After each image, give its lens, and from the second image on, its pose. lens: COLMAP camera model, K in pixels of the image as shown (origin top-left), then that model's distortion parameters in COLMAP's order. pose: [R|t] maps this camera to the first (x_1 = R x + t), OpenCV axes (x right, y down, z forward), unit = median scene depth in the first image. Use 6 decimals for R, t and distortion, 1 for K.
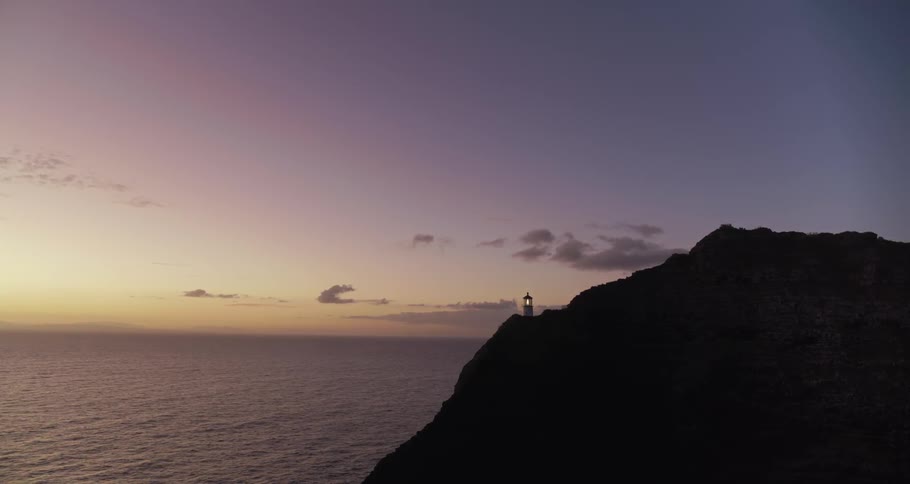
lens RADIAL K [[624.5, 0, 463.6], [0, 624.5, 239.9], [0, 0, 1]] dist [-0.117603, 0.080277]
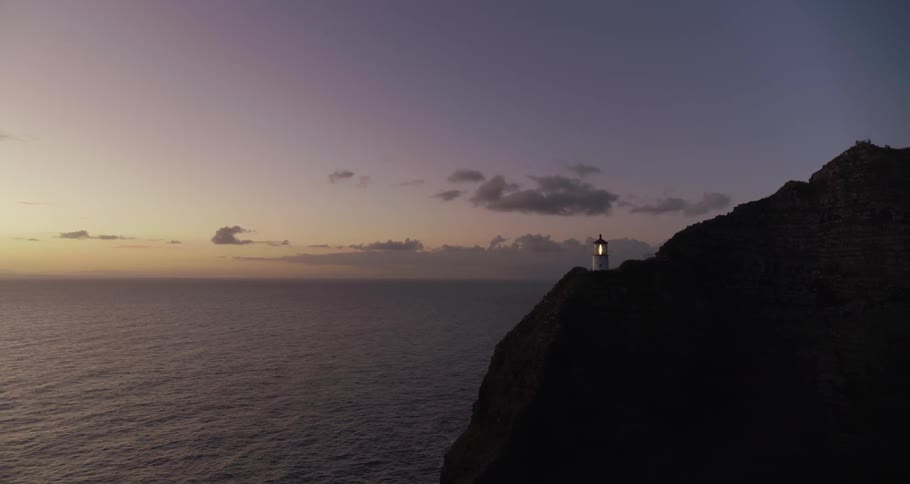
lens RADIAL K [[624.5, 0, 463.6], [0, 624.5, 239.9], [0, 0, 1]] dist [-0.117603, 0.080277]
pose [[0.987154, 0.001511, 0.159762, -0.143789], [-0.016553, 0.995541, 0.092867, 0.032339], [-0.158909, -0.094318, 0.982778, 0.380409]]
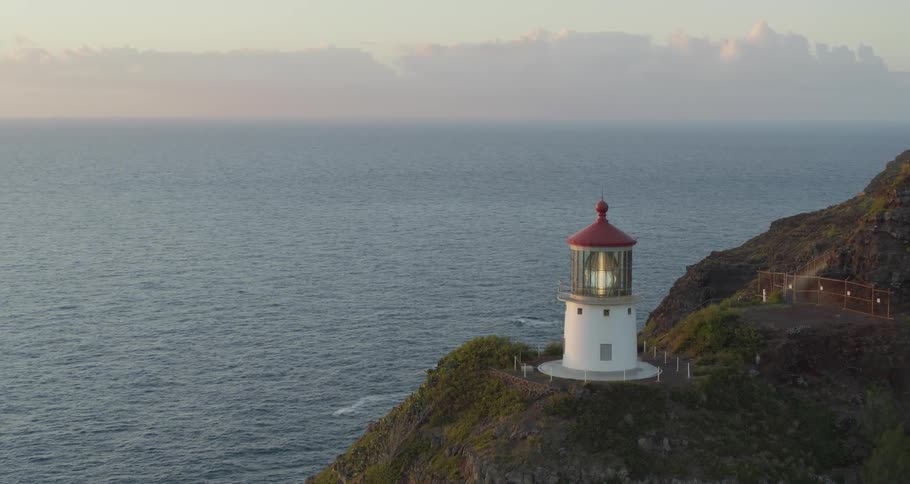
lens RADIAL K [[1393.9, 0, 455.0], [0, 1393.9, 242.0], [0, 0, 1]] dist [-0.045542, -0.000241]
pose [[0.913028, -0.043949, 0.405523, -0.057121], [-0.056314, 0.971077, 0.232030, 0.021706], [-0.403992, -0.234687, 0.884145, 0.731822]]
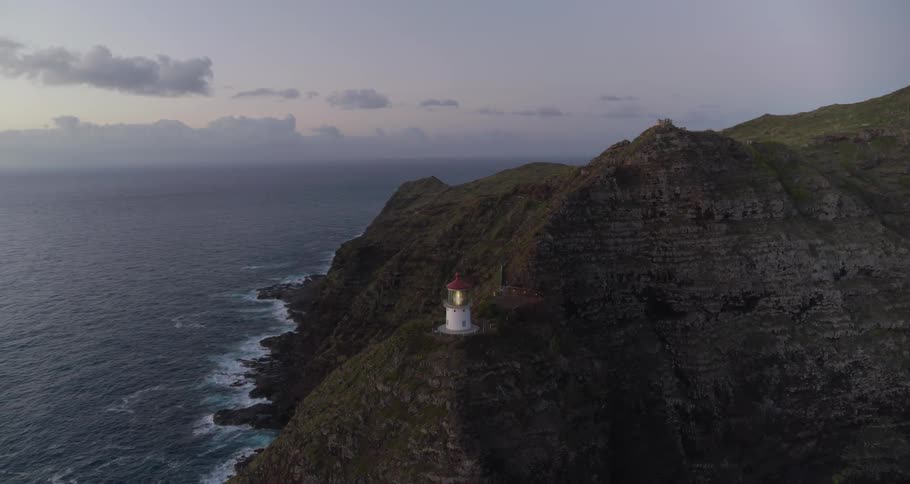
lens RADIAL K [[624.5, 0, 463.6], [0, 624.5, 239.9], [0, 0, 1]] dist [-0.117603, 0.080277]
pose [[0.647501, -0.123569, 0.751979, -0.210357], [-0.093921, 0.966303, 0.239660, -0.038999], [-0.756255, -0.225807, 0.614077, 0.743864]]
